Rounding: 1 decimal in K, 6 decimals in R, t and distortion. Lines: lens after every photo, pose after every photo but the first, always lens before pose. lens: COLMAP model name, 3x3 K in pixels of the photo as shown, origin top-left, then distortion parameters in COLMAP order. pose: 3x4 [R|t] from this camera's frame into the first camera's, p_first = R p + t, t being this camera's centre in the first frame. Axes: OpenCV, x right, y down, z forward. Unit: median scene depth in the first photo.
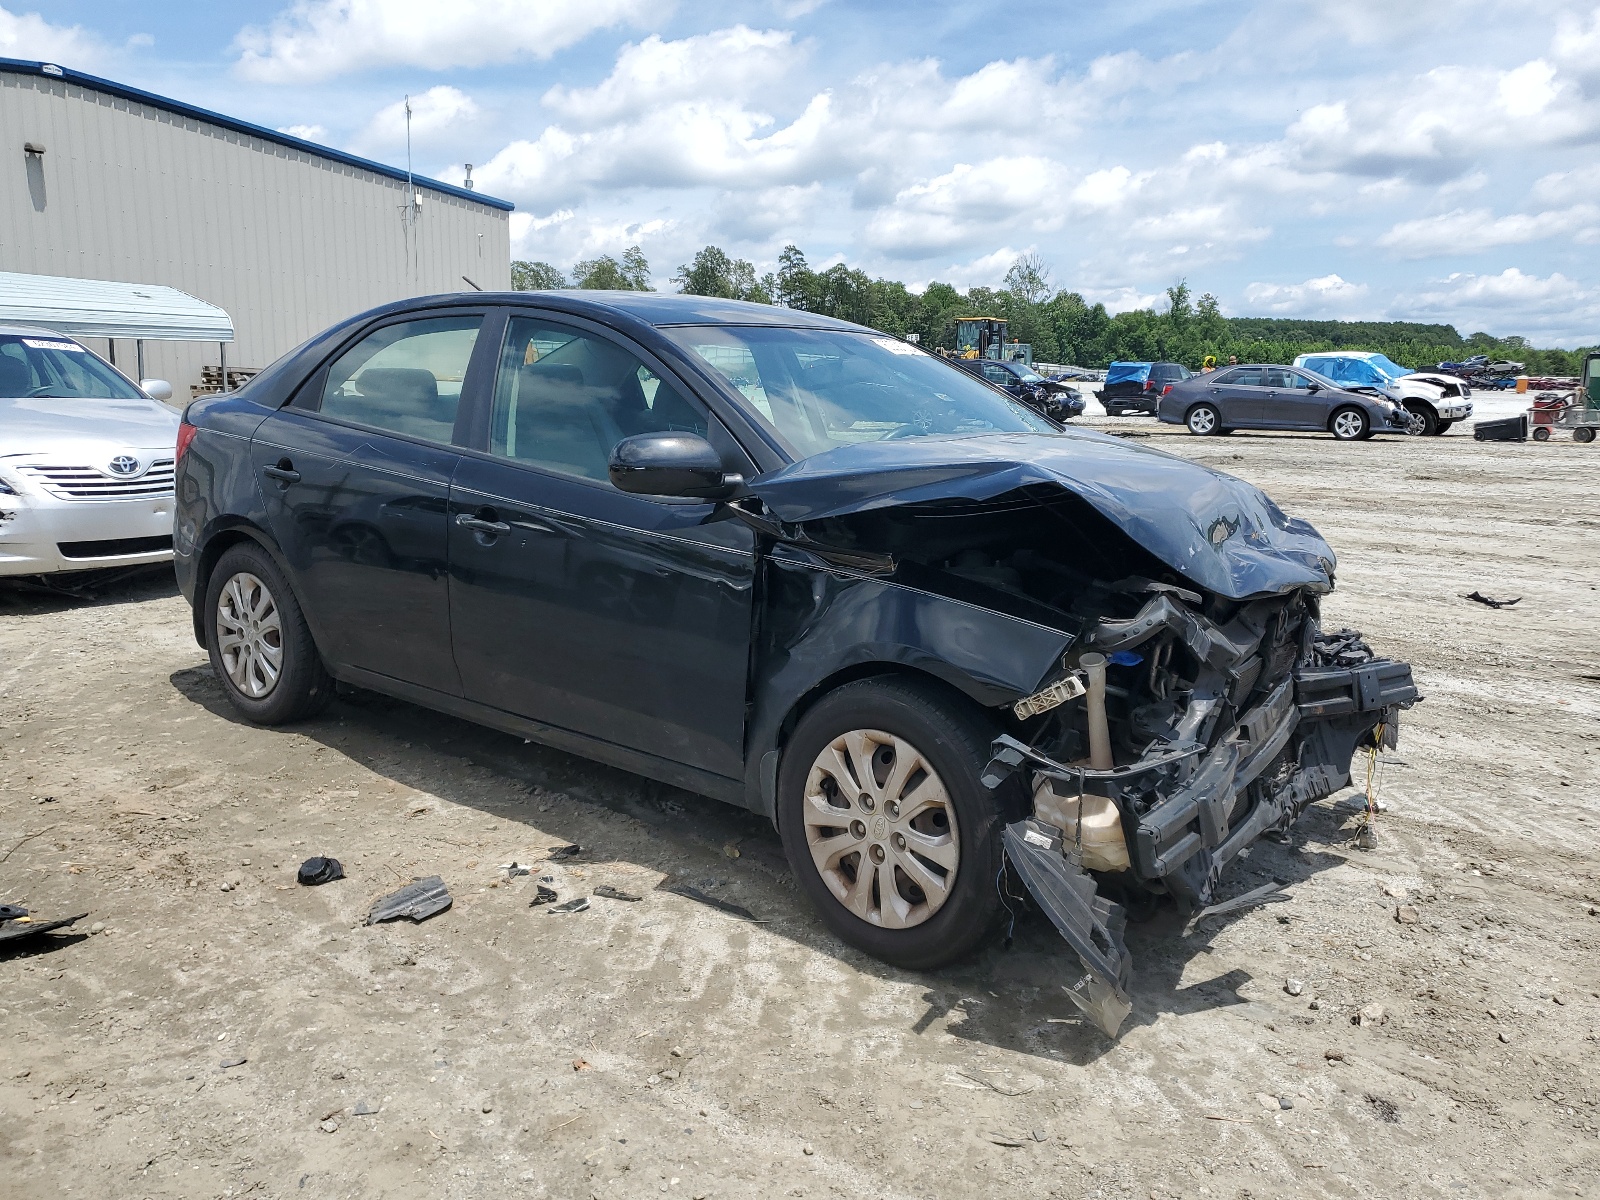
lens RADIAL K [[1353.3, 0, 794.0], [0, 1353.3, 601.2], [0, 0, 1]] dist [-0.005455, 0.050331]
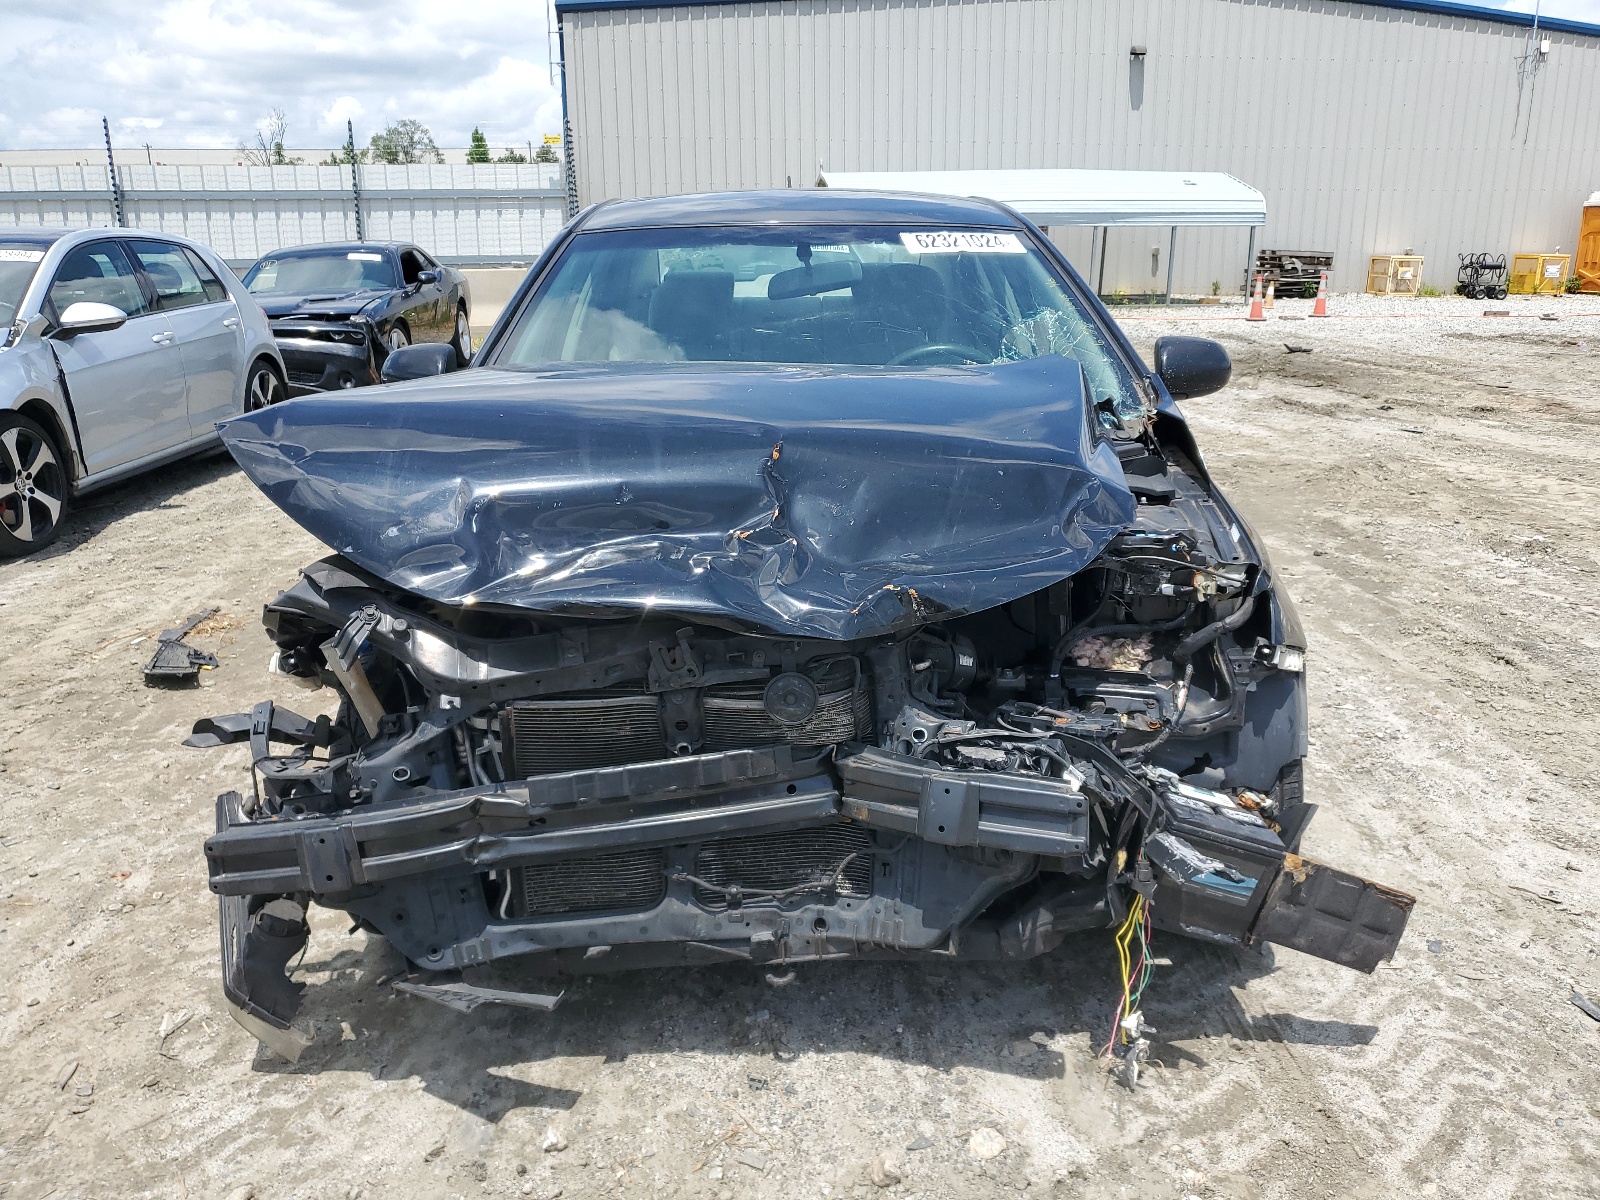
lens RADIAL K [[1323.3, 0, 838.4], [0, 1323.3, 598.7], [0, 0, 1]] dist [0.072540, -0.103821]
pose [[0.607448, 0.185453, -0.772408, 0.709910], [-0.115235, 0.982653, 0.145307, -0.093941], [0.785956, 0.000742, 0.618282, 0.491234]]
